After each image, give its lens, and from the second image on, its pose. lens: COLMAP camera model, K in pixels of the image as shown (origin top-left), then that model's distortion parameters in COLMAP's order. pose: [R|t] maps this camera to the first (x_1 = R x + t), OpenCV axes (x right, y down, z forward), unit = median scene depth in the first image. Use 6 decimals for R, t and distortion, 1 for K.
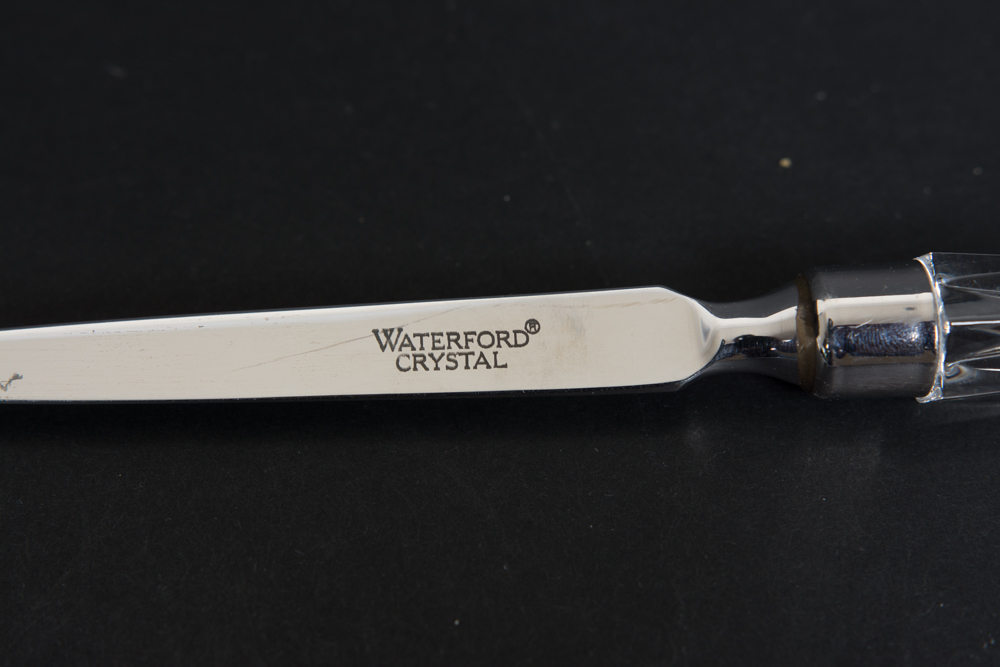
lens RADIAL K [[1492.3, 0, 500.0], [0, 1492.3, 331.2], [0, 0, 1]] dist [0.099555, 0.000000]
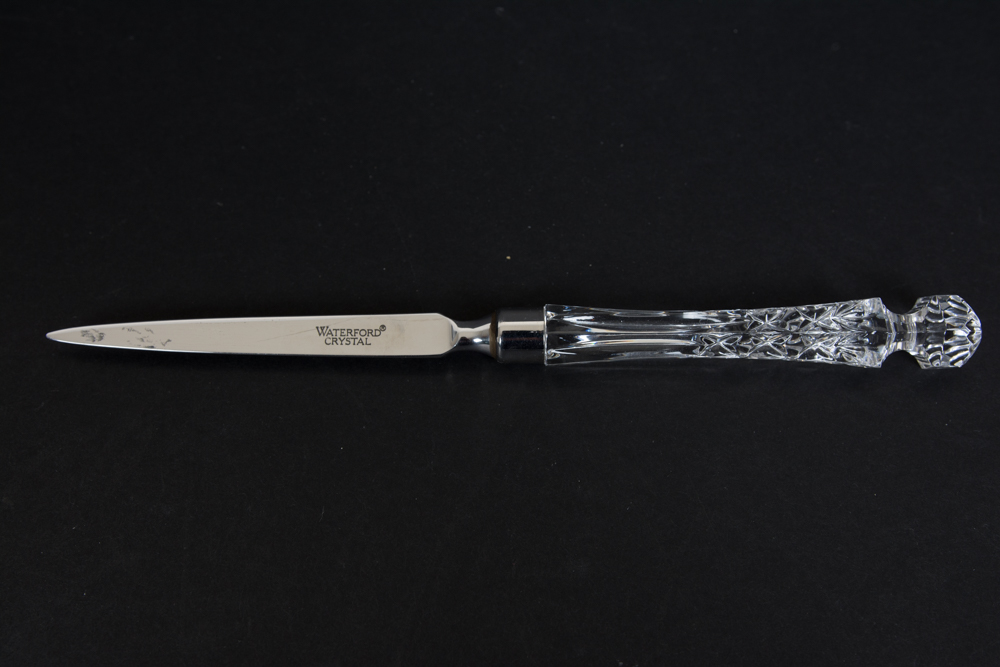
lens RADIAL K [[1038.5, 0, 500.1], [0, 1038.5, 335.1], [0, 0, 1]] dist [0.001066, 0.000000]
pose [[0.998940, 0.039073, -0.024321, 0.249950], [-0.038120, 0.998532, 0.038491, -0.062843], [0.025789, -0.037523, 0.998963, -0.649614]]
